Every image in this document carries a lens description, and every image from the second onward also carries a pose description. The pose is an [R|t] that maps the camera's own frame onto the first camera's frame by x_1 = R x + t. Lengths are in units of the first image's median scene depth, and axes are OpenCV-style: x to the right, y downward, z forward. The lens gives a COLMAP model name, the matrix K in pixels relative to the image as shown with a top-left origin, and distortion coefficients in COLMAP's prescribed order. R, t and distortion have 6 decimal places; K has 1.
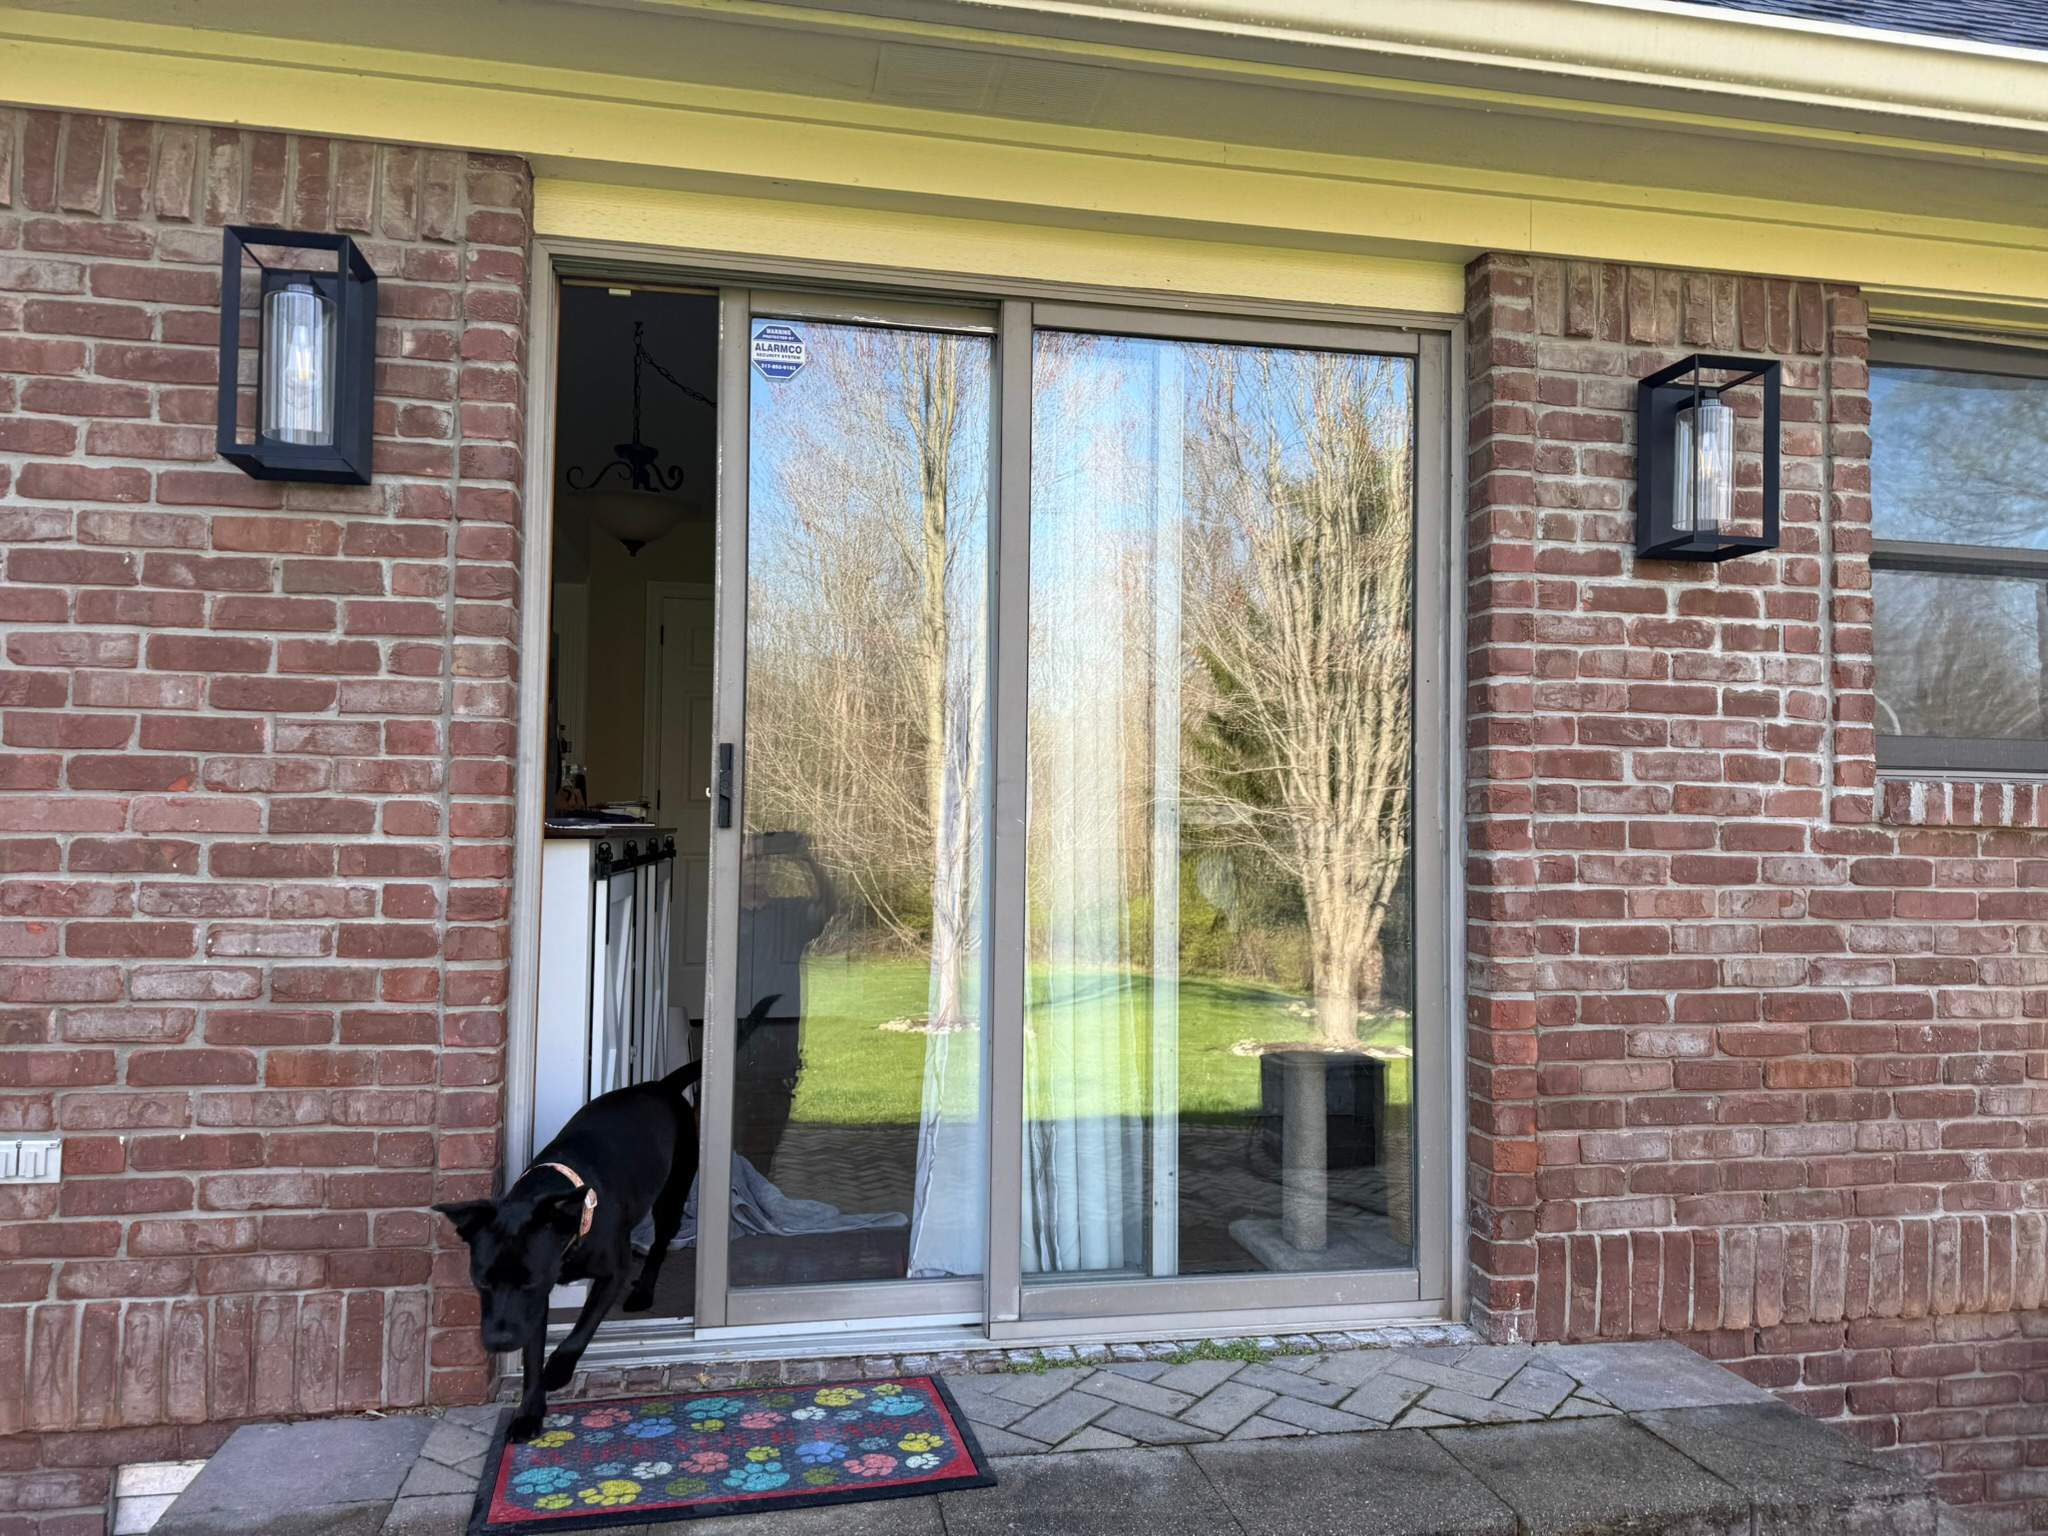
lens RADIAL K [[1429.5, 0, 1021.3], [0, 1429.5, 764.9], [0, 0, 1]] dist [0.001652, -0.016542]
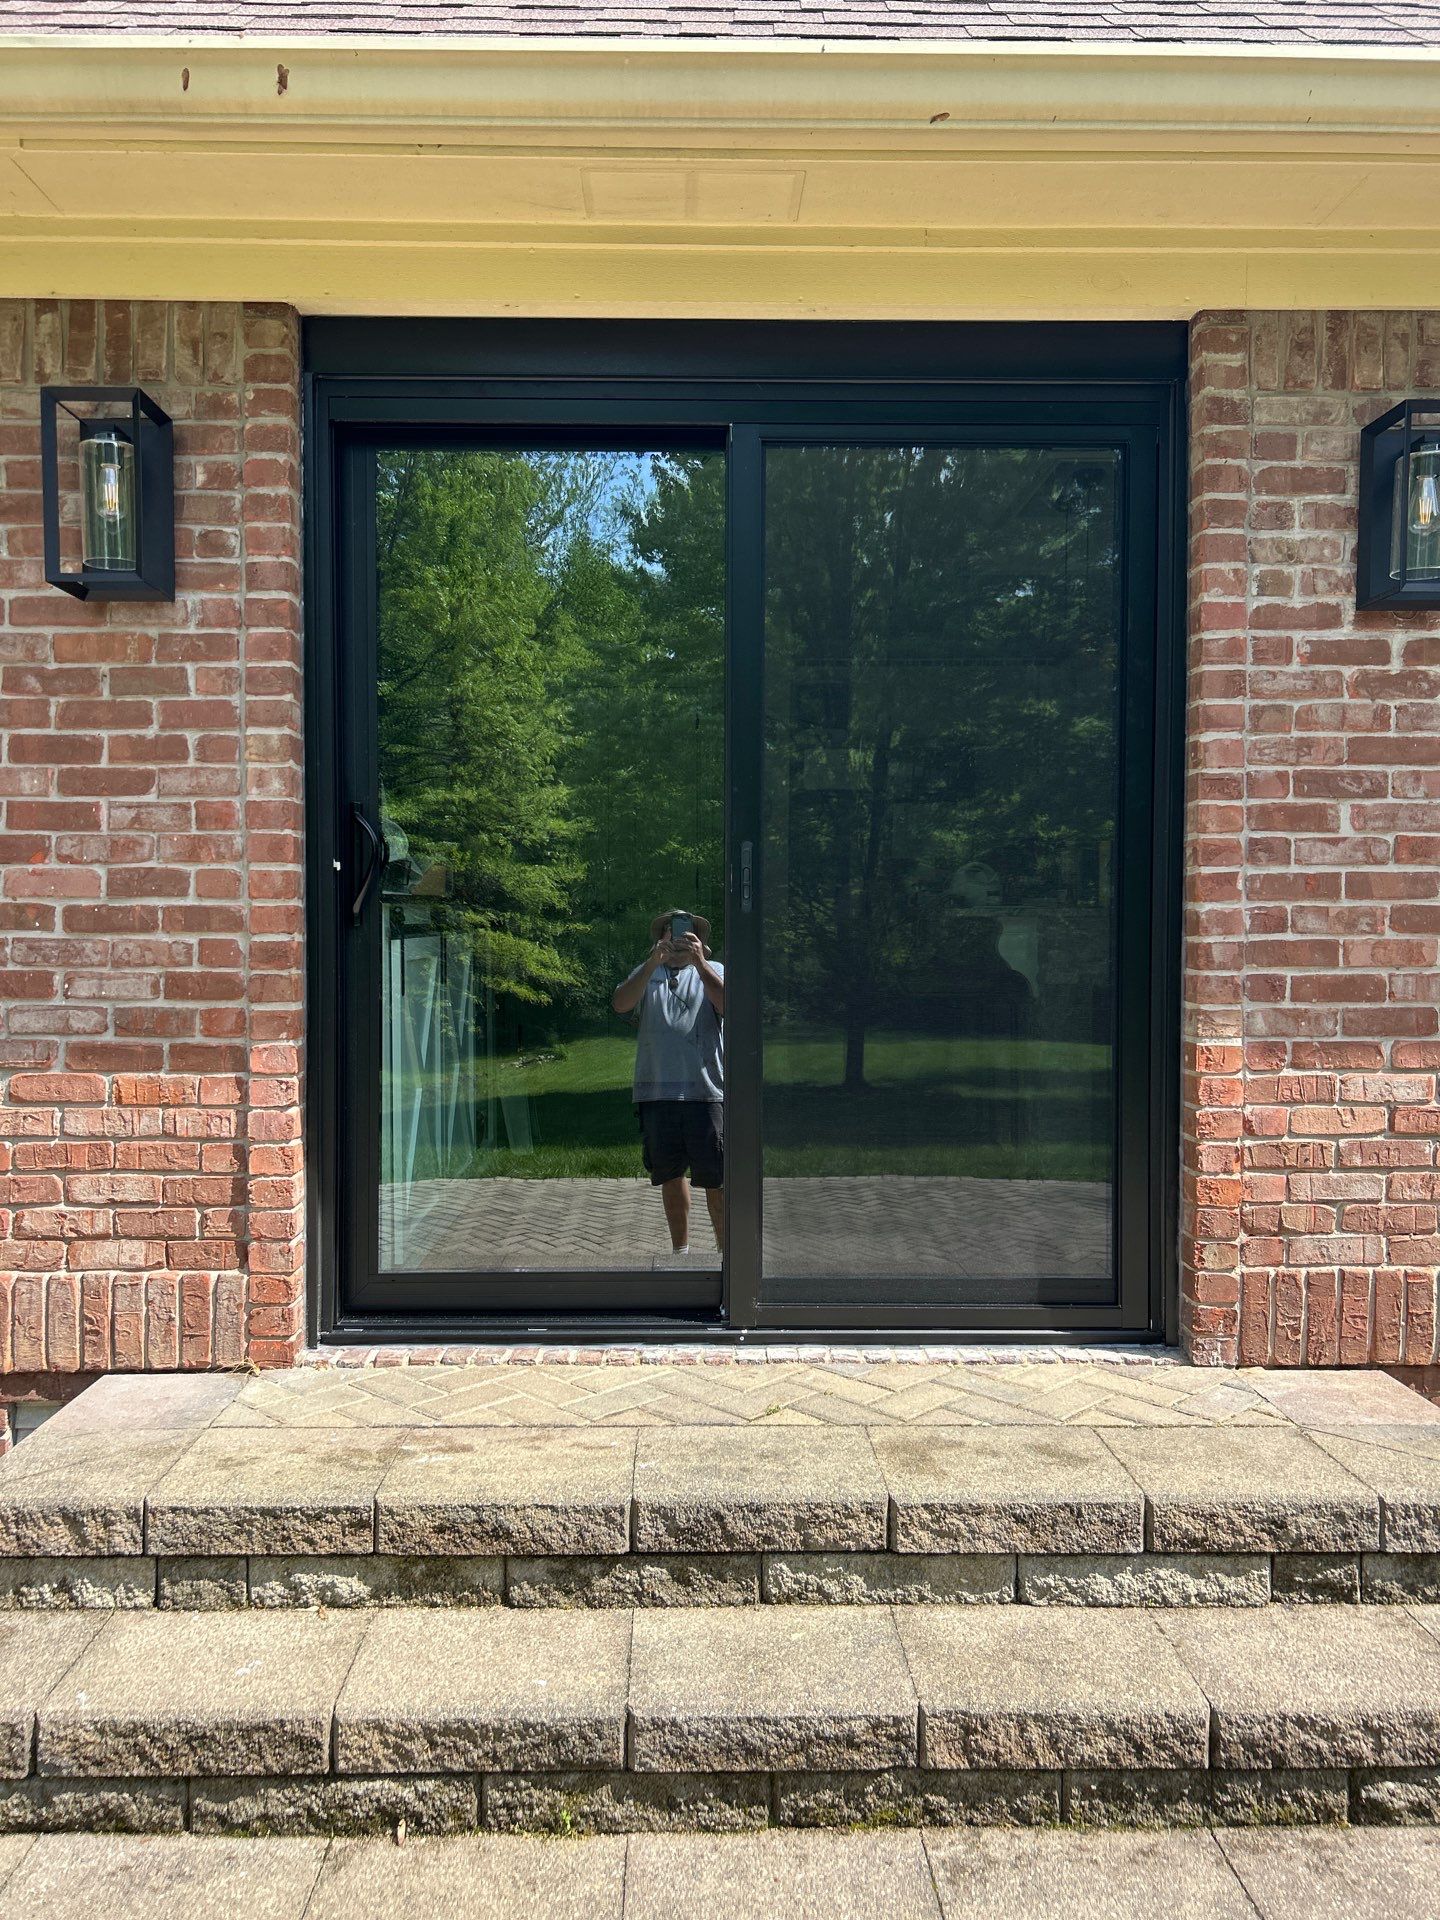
lens RADIAL K [[1475.6, 0, 722.0], [0, 1475.6, 958.8], [0, 0, 1]] dist [0.000480, -0.004440]
pose [[0.983608, -0.006958, -0.180186, 0.179264], [0.018786, 0.997772, 0.064019, 0.025737], [0.179339, -0.066355, 0.981547, -0.115906]]
